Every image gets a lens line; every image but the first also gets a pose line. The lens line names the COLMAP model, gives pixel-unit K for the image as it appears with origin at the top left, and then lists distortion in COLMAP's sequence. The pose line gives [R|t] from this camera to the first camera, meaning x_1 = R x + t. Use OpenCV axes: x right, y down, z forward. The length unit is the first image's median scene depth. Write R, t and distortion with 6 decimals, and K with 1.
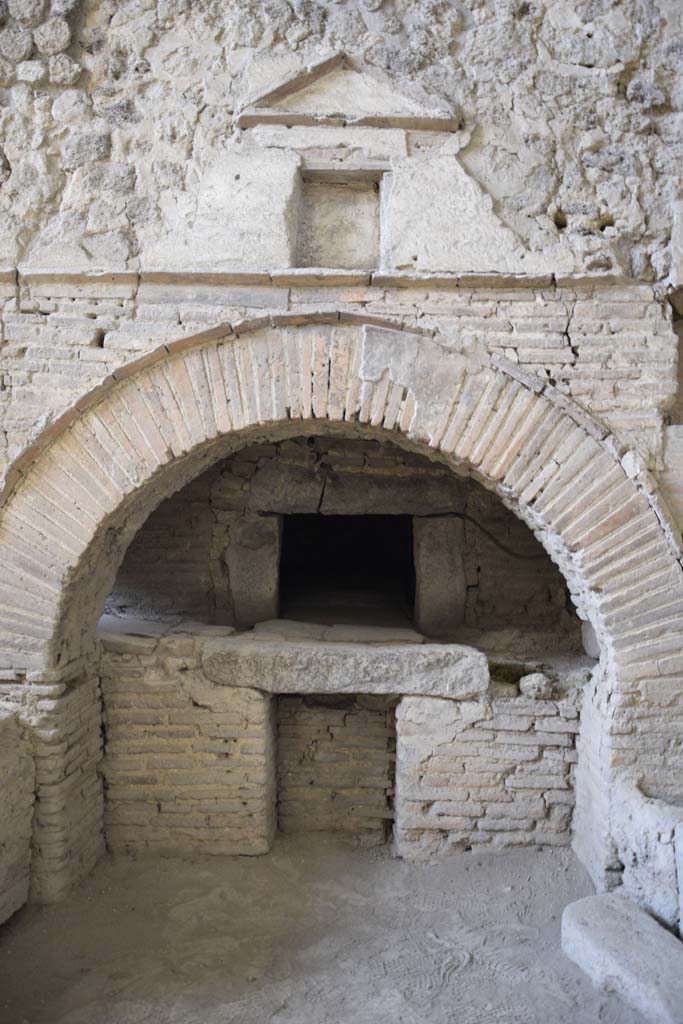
lens RADIAL K [[801.5, 0, 347.0], [0, 801.5, 516.6], [0, 0, 1]] dist [-0.126528, 0.087366]
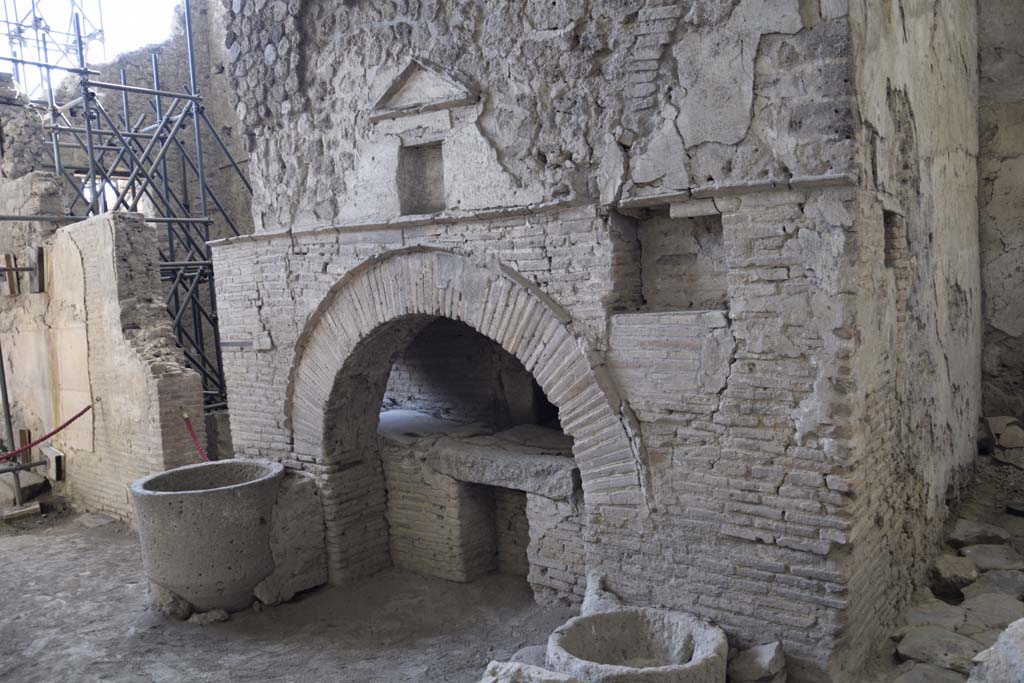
lens RADIAL K [[801.5, 0, 525.0], [0, 801.5, 361.8], [0, 0, 1]] dist [-0.126528, 0.087366]
pose [[0.801948, 0.015679, -0.597189, 1.047156], [0.066469, 0.991107, 0.115281, -0.194831], [0.593685, -0.132144, 0.793773, -0.121050]]
